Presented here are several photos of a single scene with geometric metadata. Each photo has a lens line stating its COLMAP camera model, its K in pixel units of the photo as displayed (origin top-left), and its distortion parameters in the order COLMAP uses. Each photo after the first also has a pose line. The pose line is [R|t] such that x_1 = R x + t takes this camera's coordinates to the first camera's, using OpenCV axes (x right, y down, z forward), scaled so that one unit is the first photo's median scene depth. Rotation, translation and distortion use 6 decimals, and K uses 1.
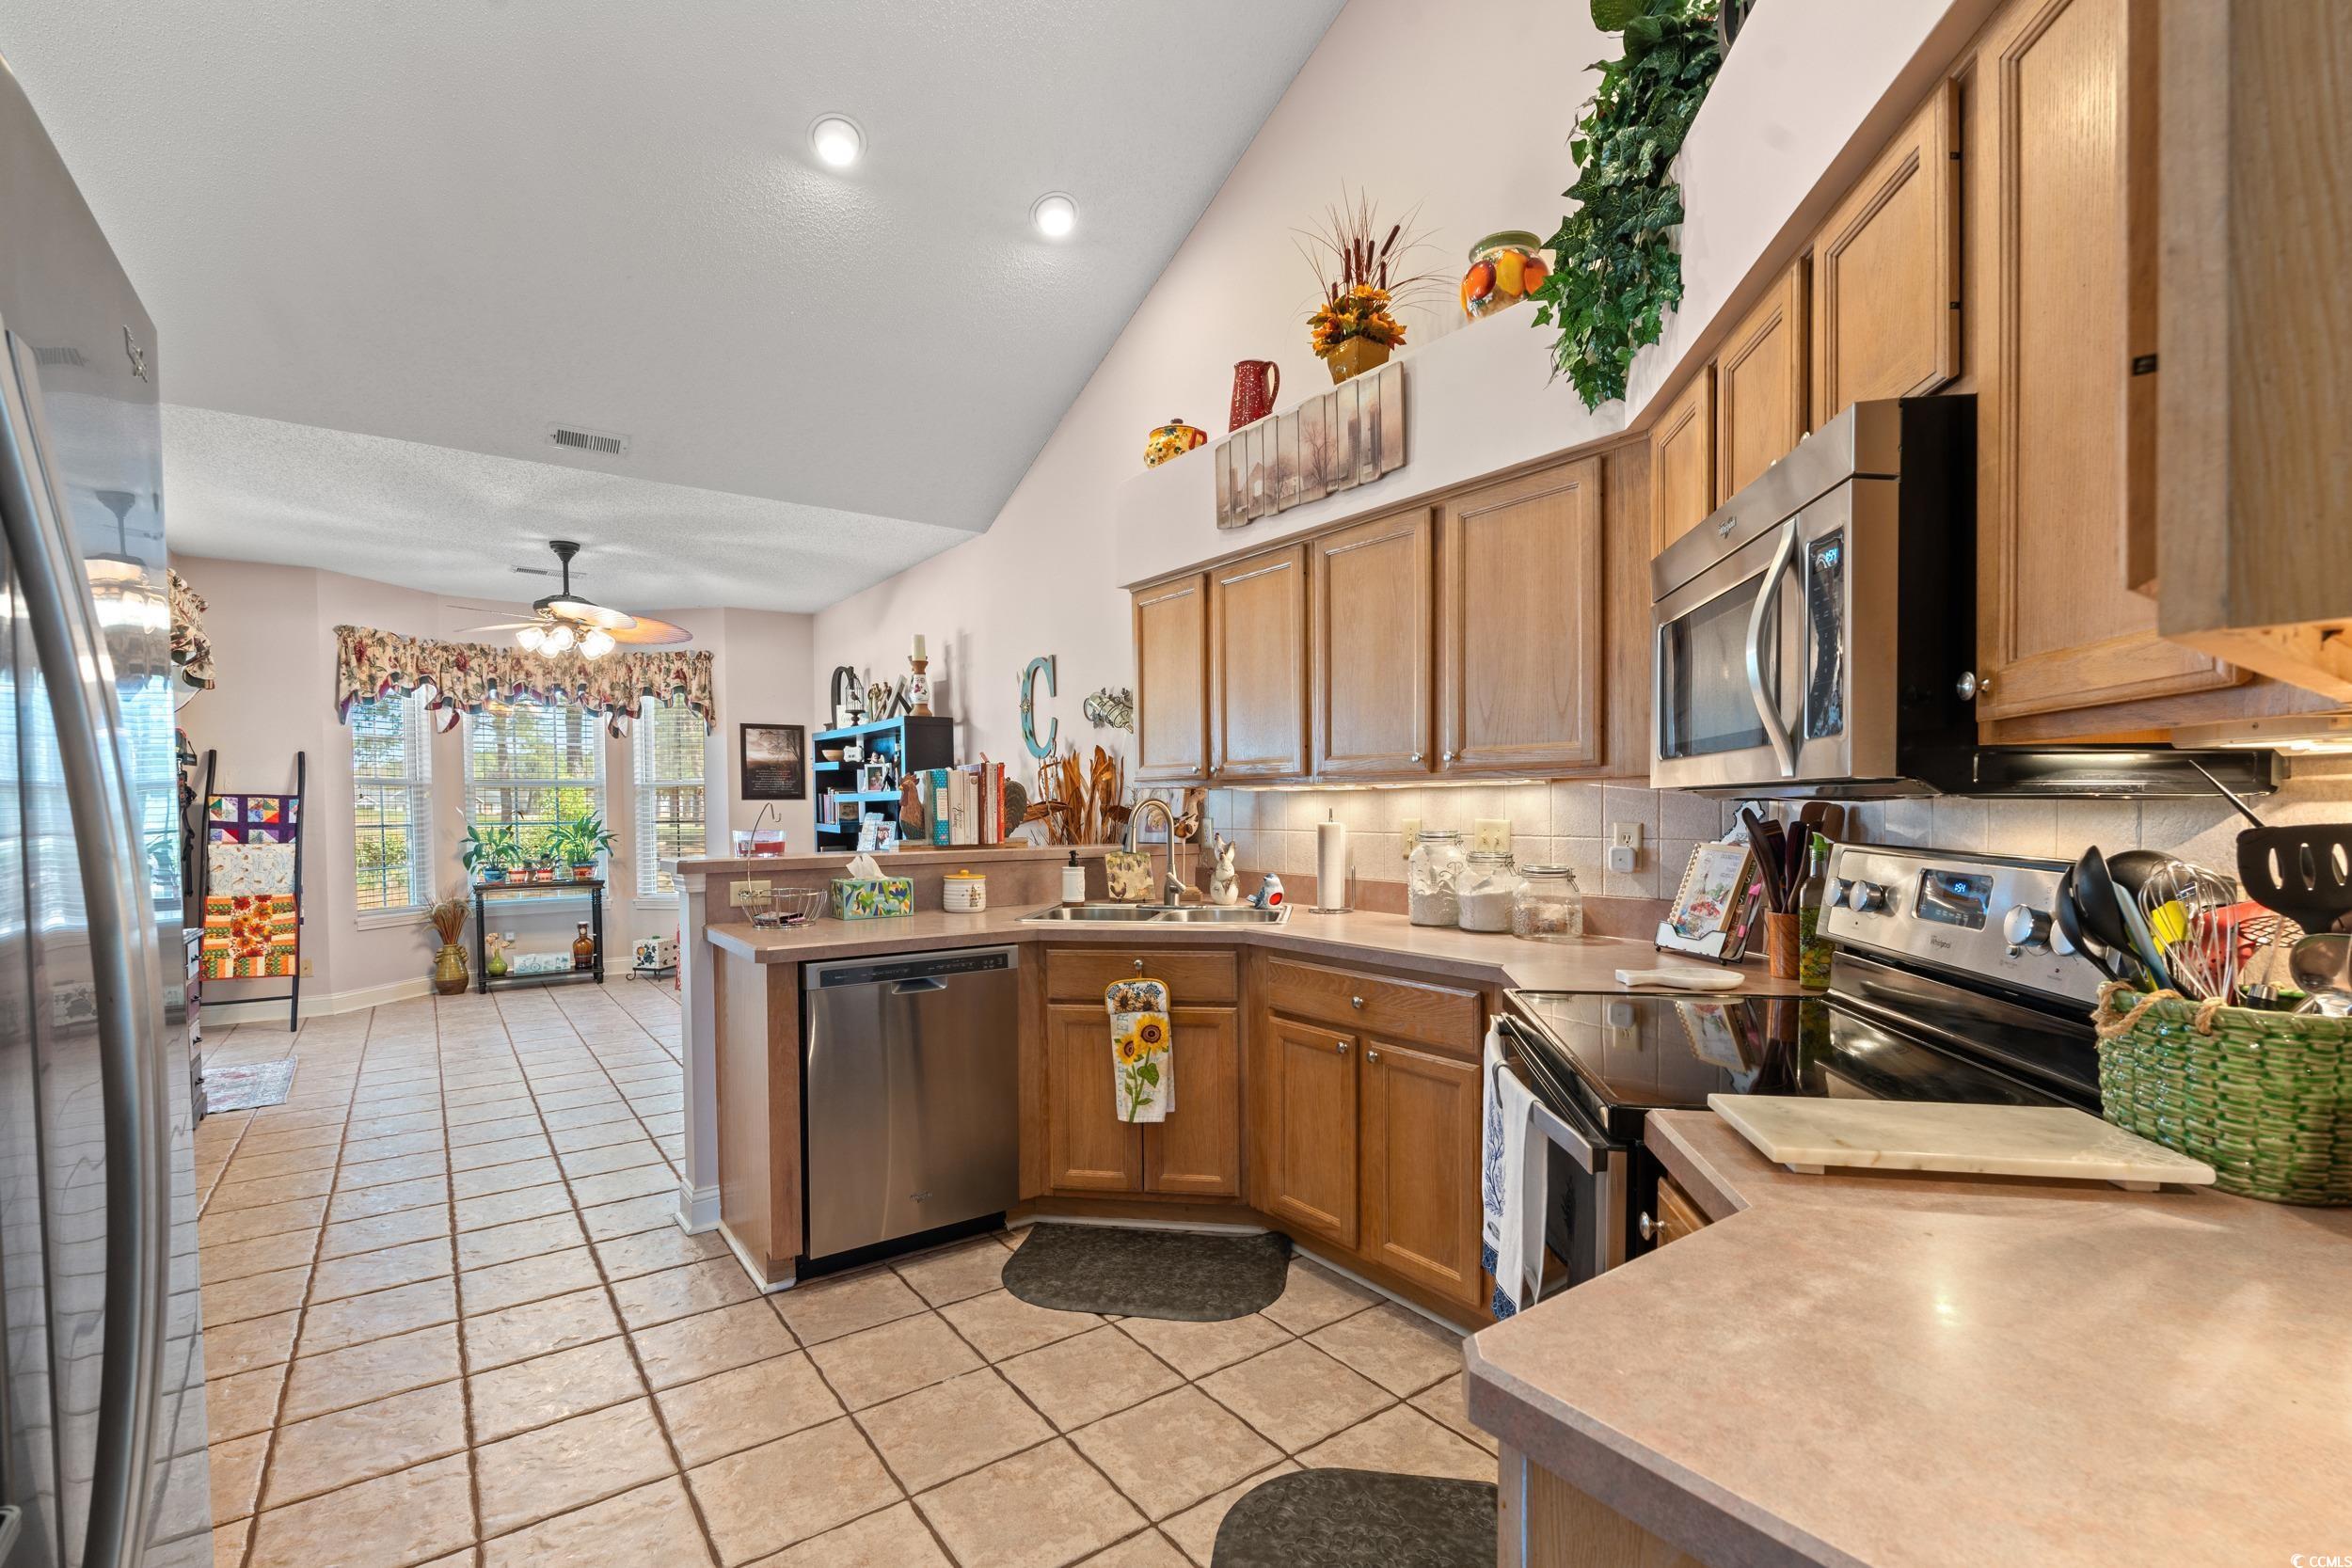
lens RADIAL K [[1035.5, 0, 1159.8], [0, 1035.5, 830.8], [0, 0, 1]] dist [-0.000398, -0.000139]
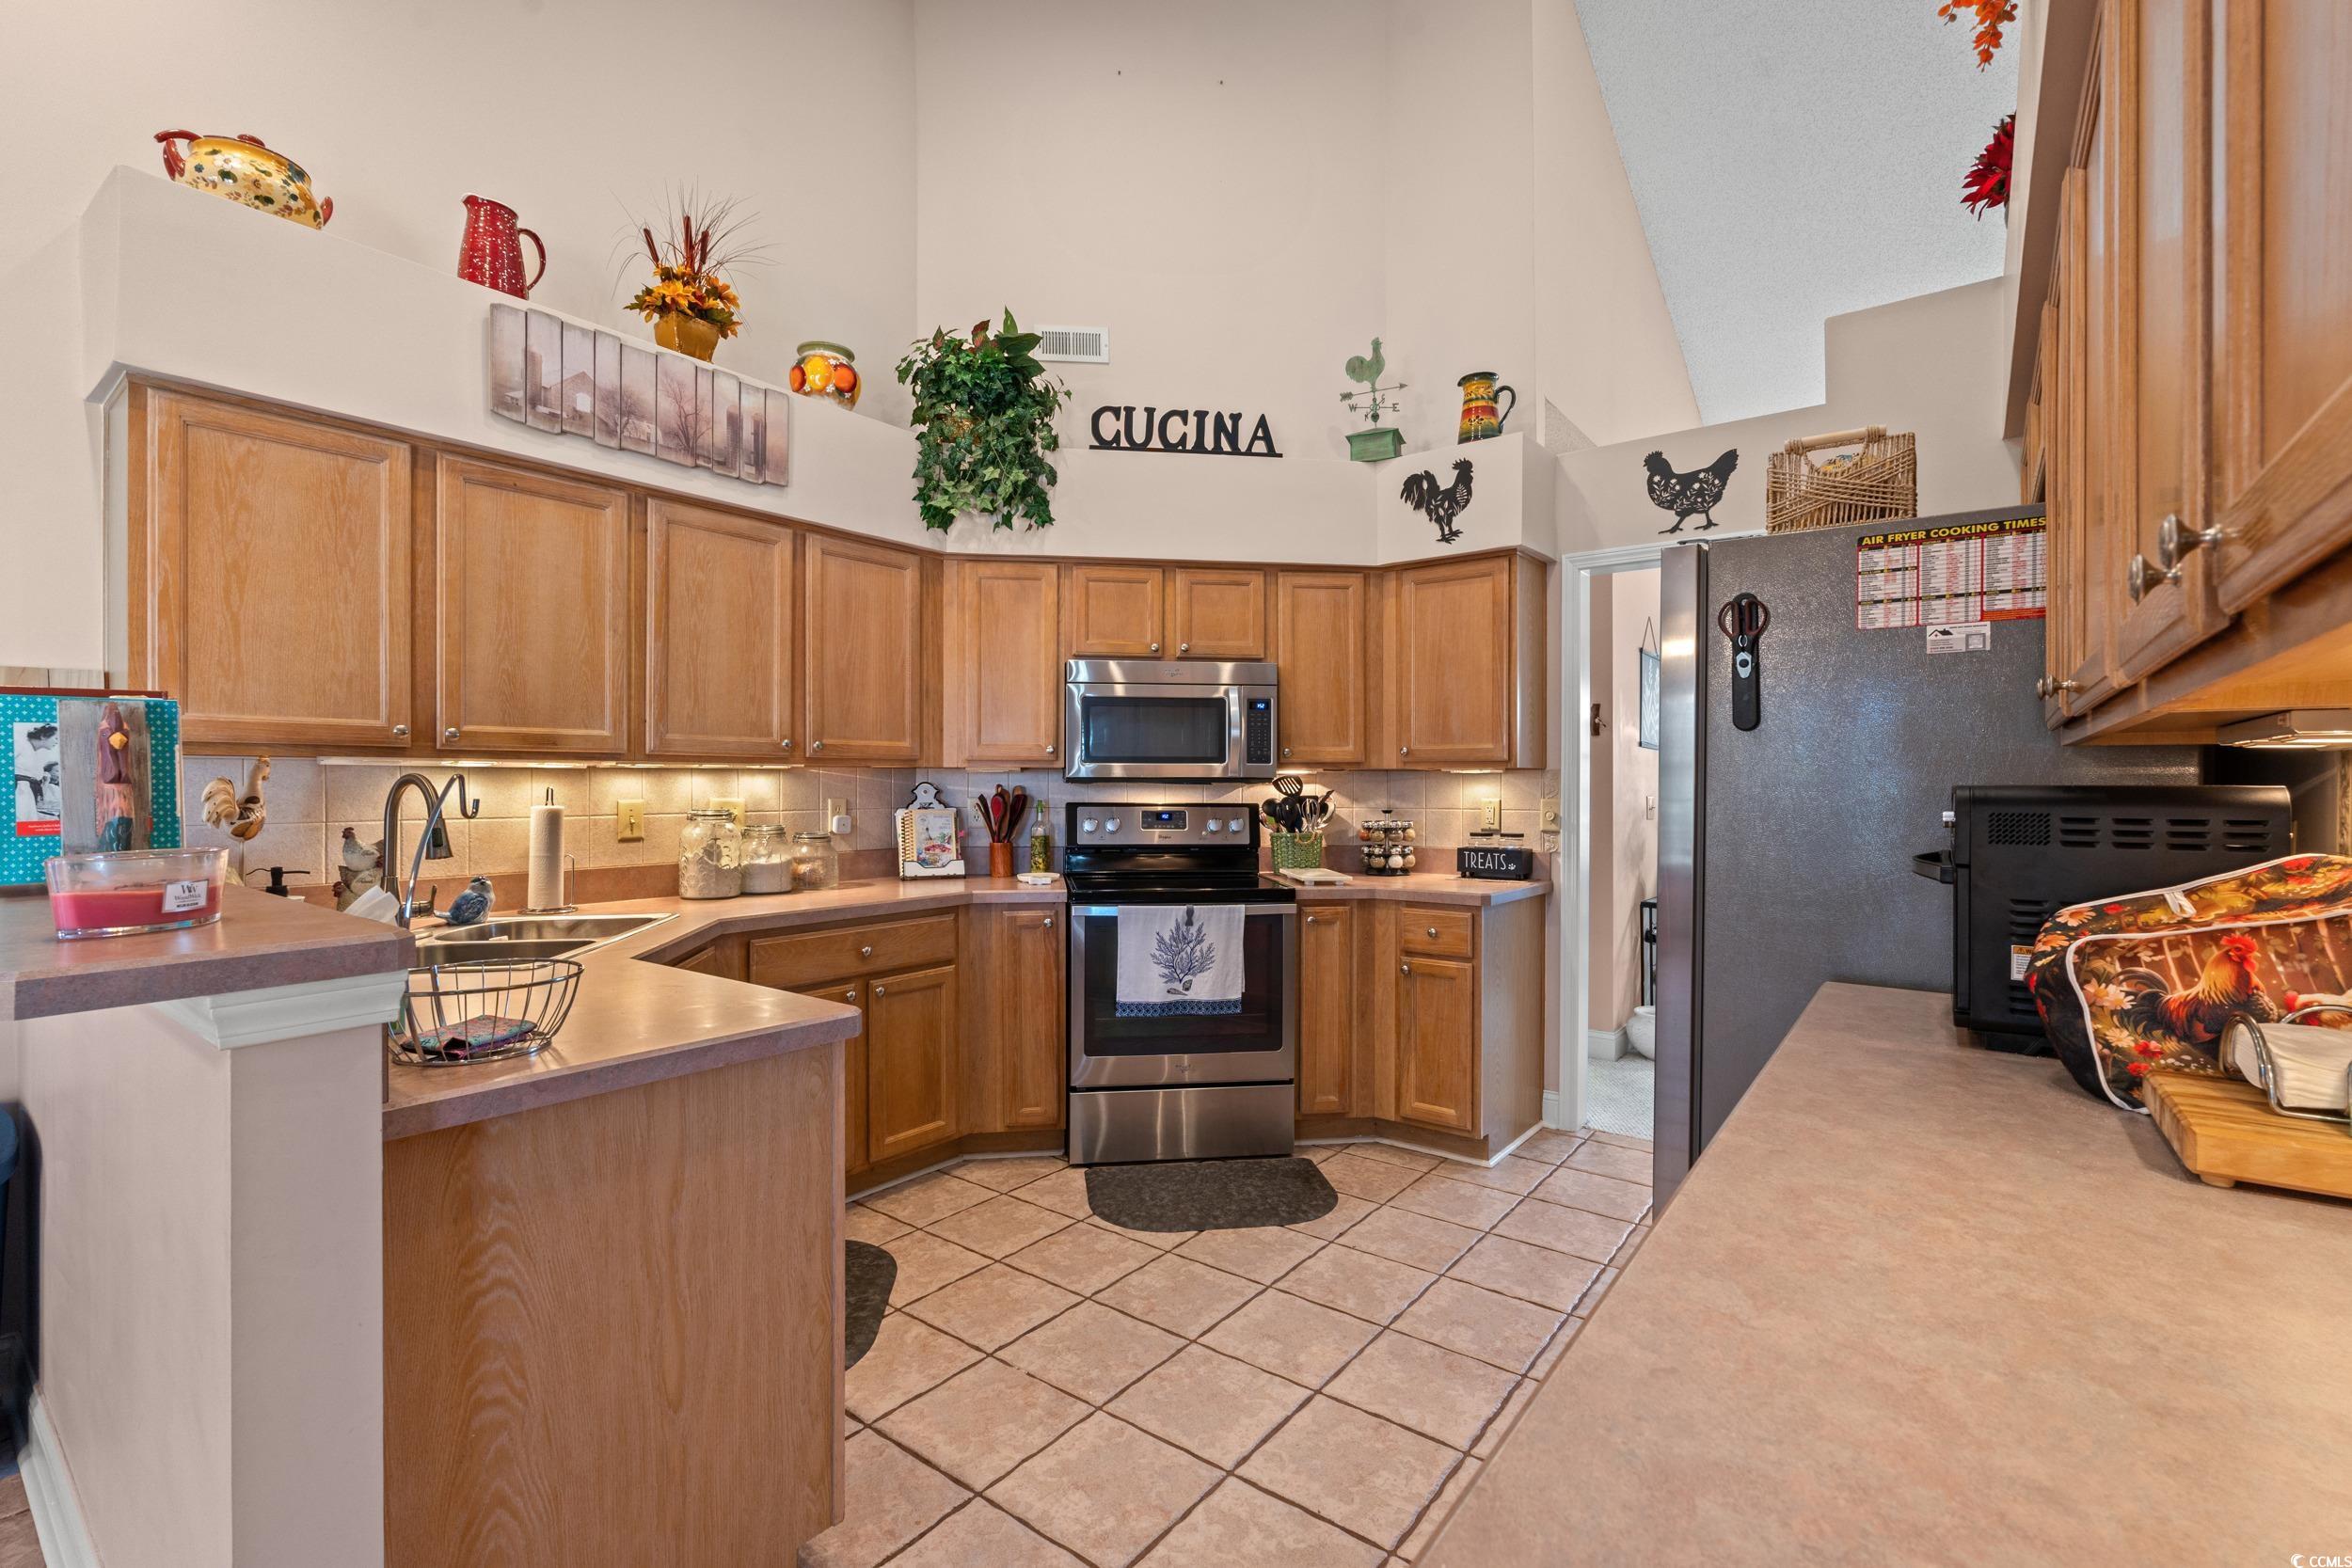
lens RADIAL K [[1035.5, 0, 1173.7], [0, 1035.5, 781.4], [0, 0, 1]] dist [-0.000398, -0.000139]
pose [[-0.290323, 0.008384, 0.956892, -1.325328], [0.026791, 0.999641, -0.000630, -0.023319], [-0.956553, 0.025454, -0.290444, 1.269226]]
